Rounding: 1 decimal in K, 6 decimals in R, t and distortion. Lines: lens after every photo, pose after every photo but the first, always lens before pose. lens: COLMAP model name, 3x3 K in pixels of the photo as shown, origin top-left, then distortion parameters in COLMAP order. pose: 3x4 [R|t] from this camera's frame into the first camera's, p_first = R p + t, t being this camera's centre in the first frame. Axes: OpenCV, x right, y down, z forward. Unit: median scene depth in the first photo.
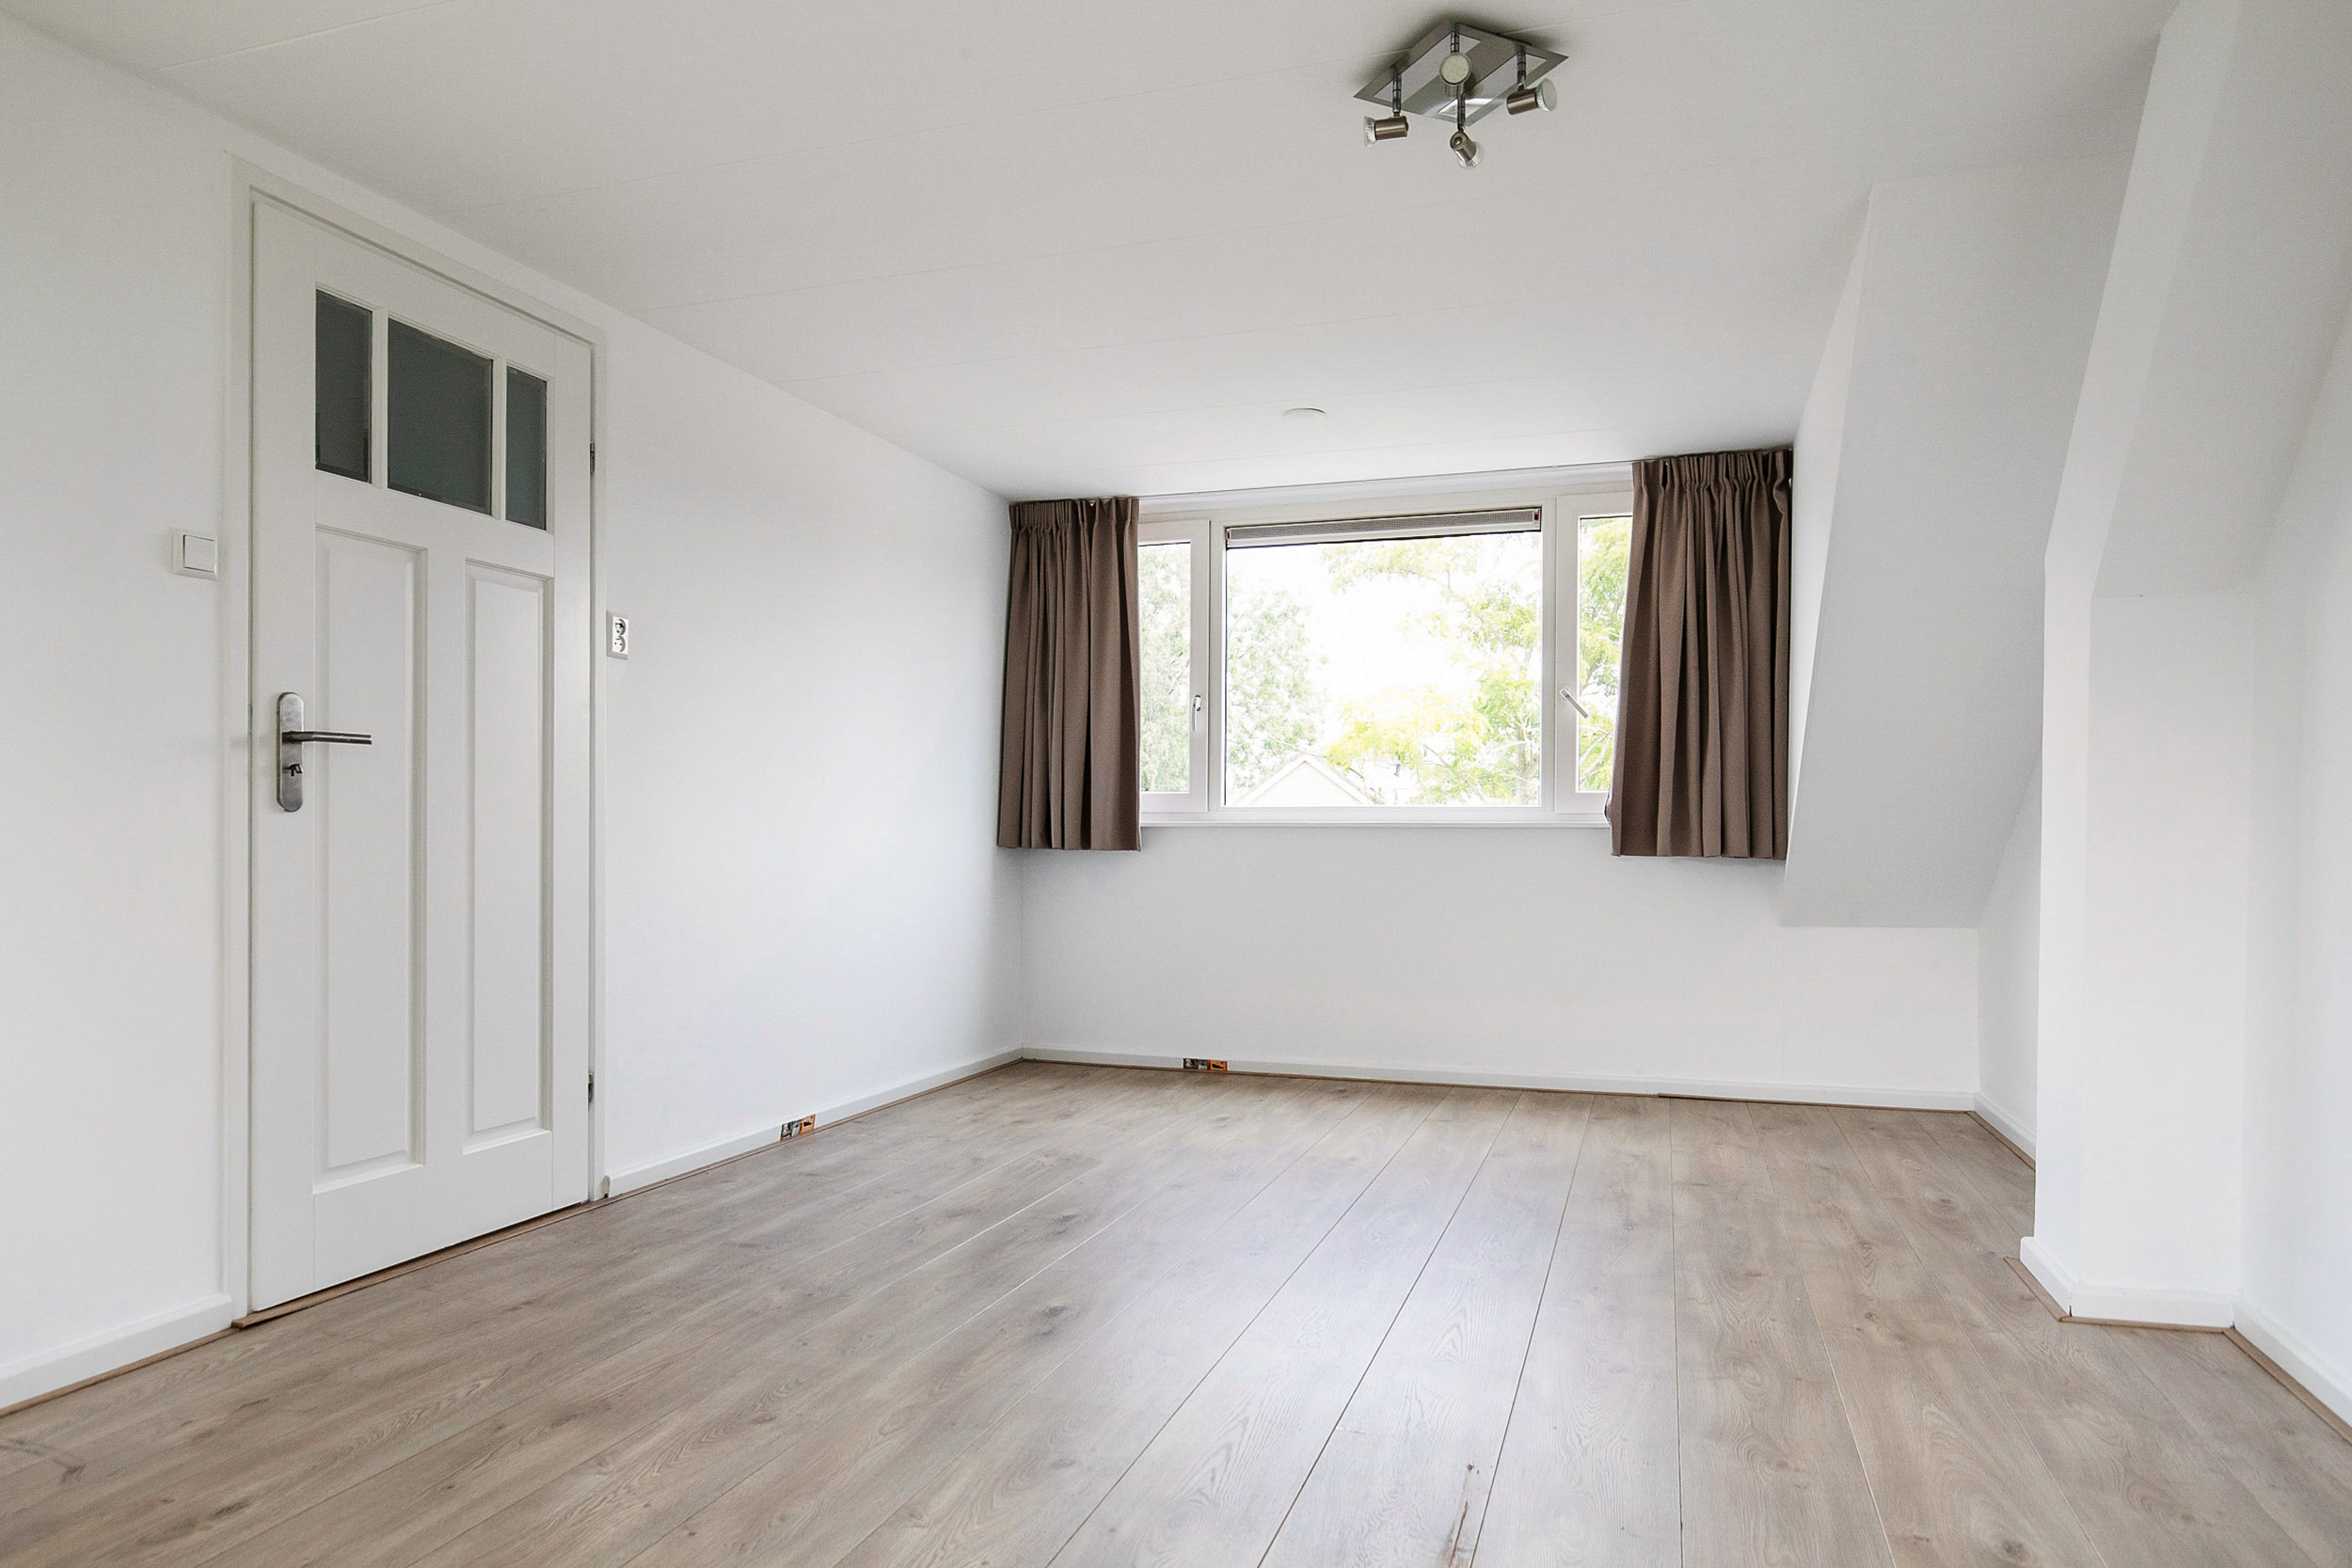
lens RADIAL K [[1462.5, 0, 1174.8], [0, 1462.5, 832.0], [0, 0, 1]] dist [-0.006052, -0.000385]
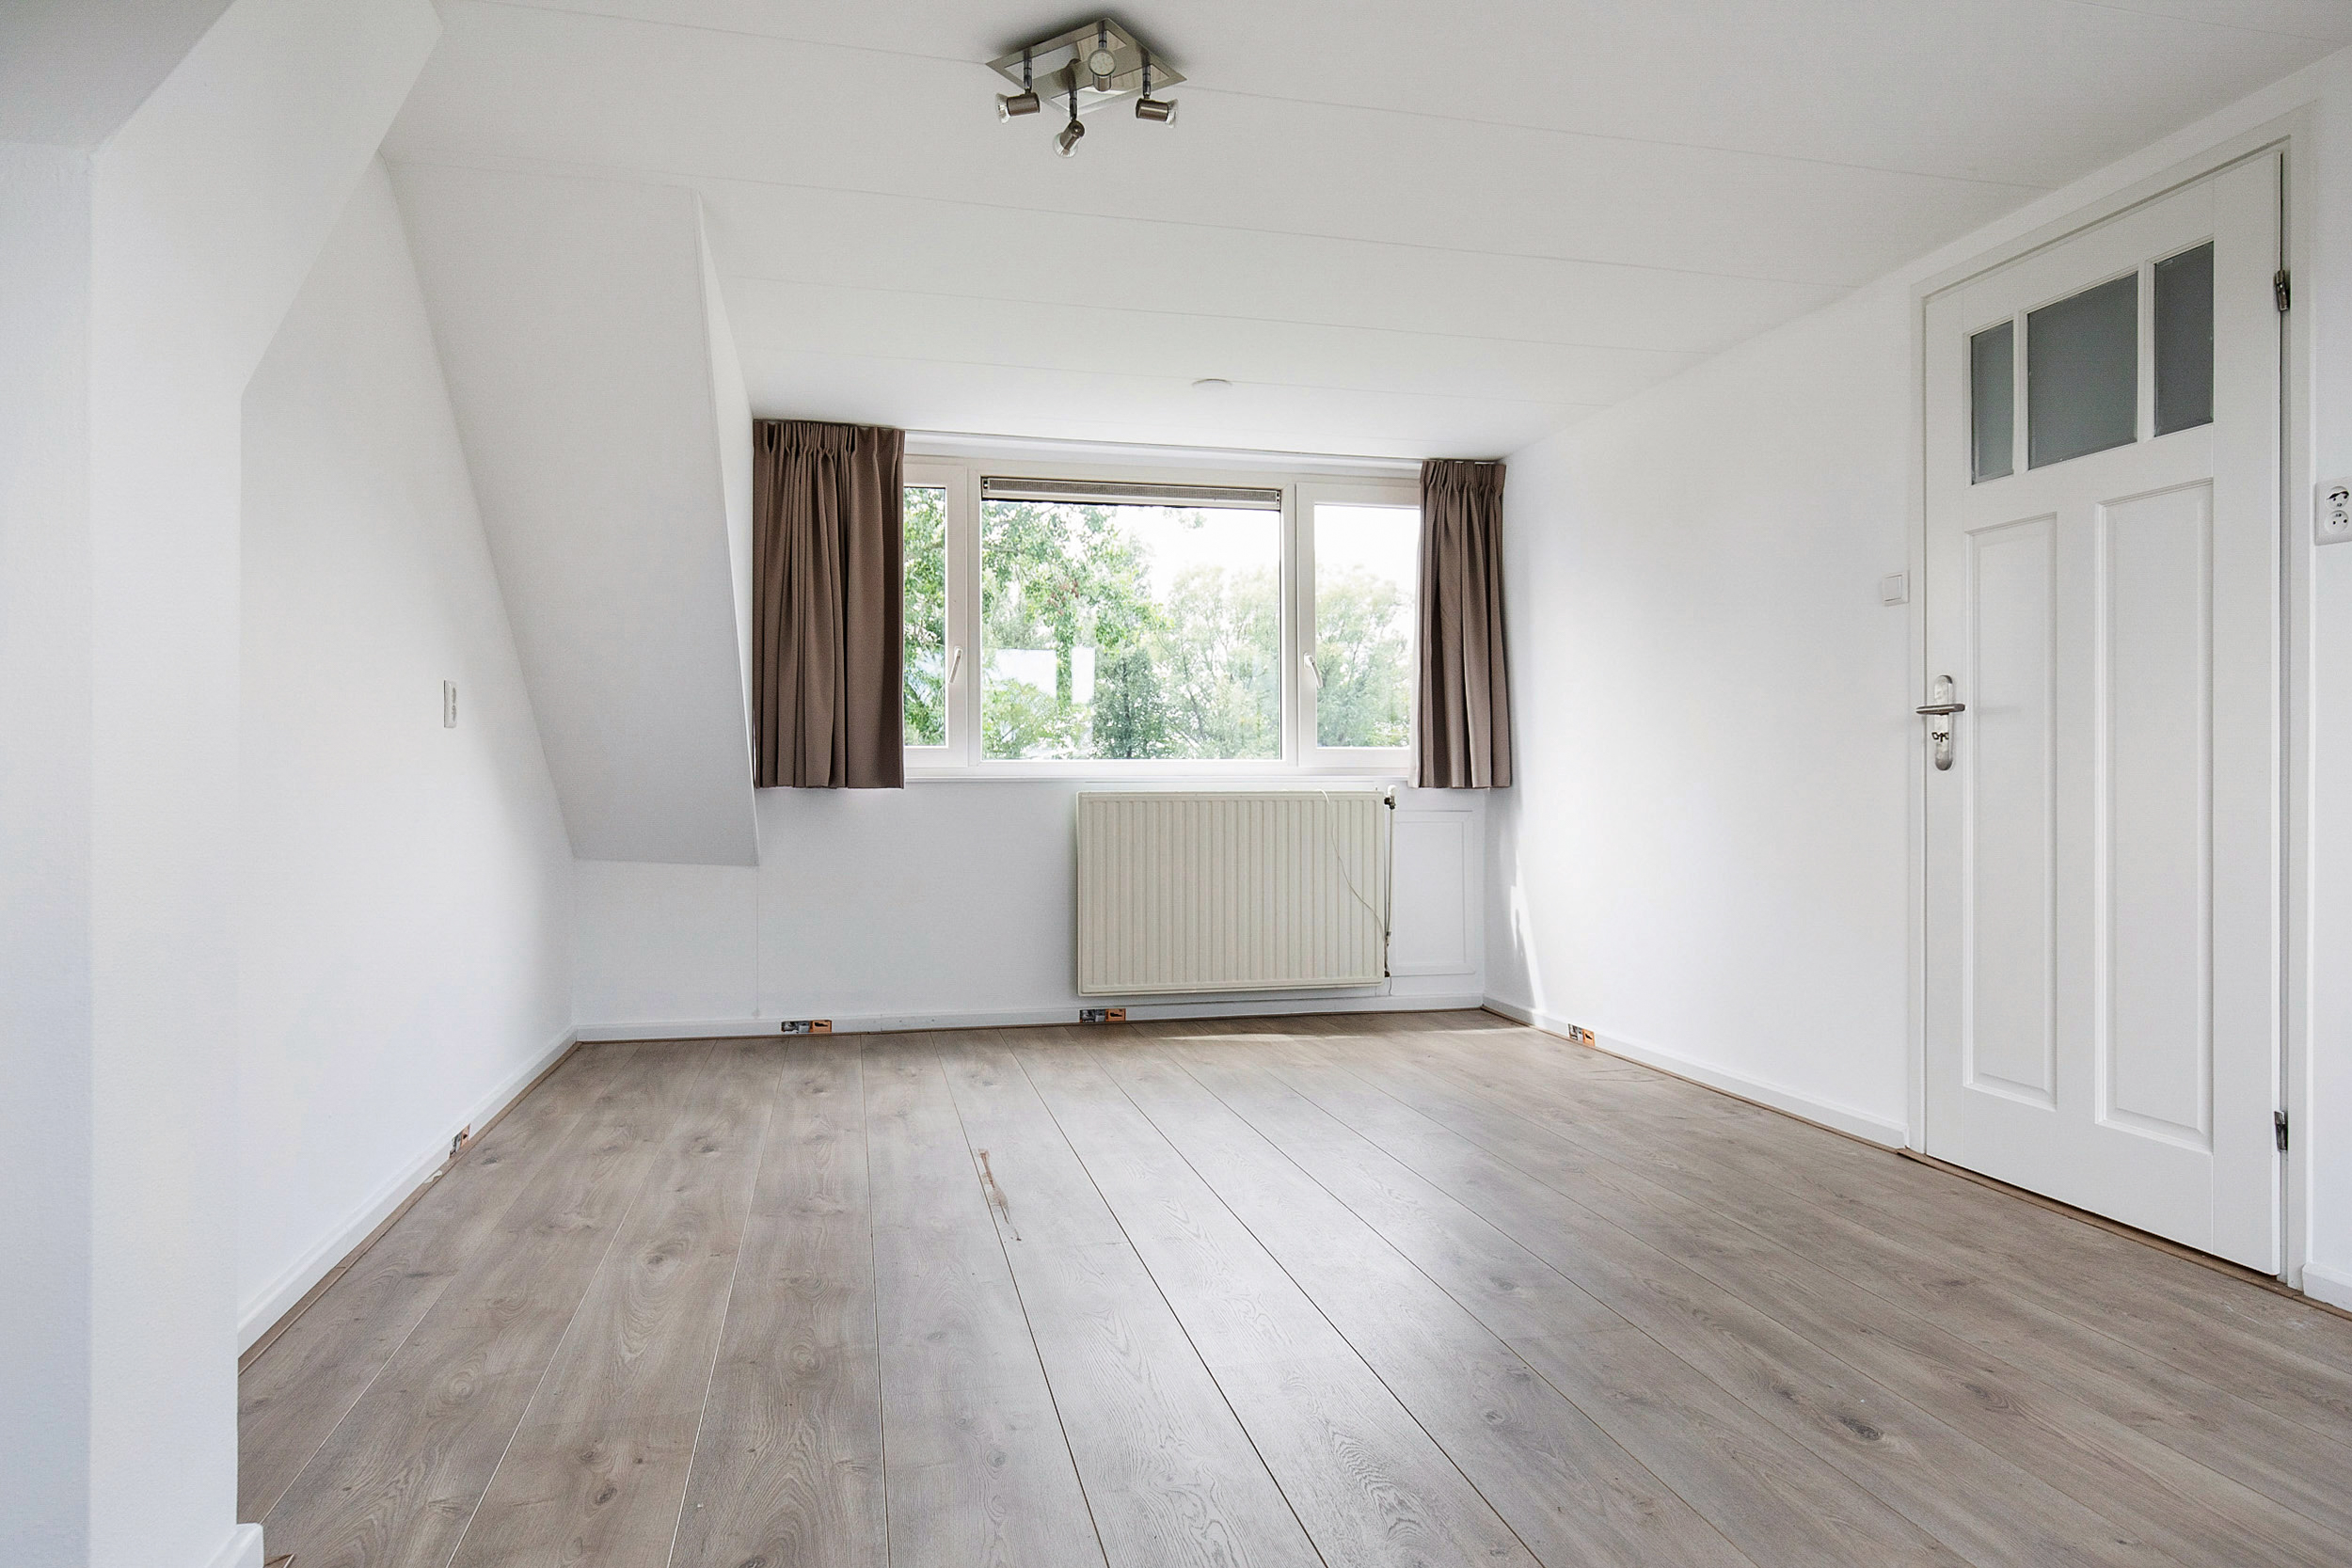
lens RADIAL K [[1451.0, 0, 1167.6], [0, 1451.0, 747.2], [0, 0, 1]] dist [-0.004200, 0.001535]
pose [[-0.858253, -0.017616, -0.512925, 0.582487], [-0.006791, 0.999713, -0.022972, -0.000327], [0.513182, -0.016233, -0.858126, 1.655703]]
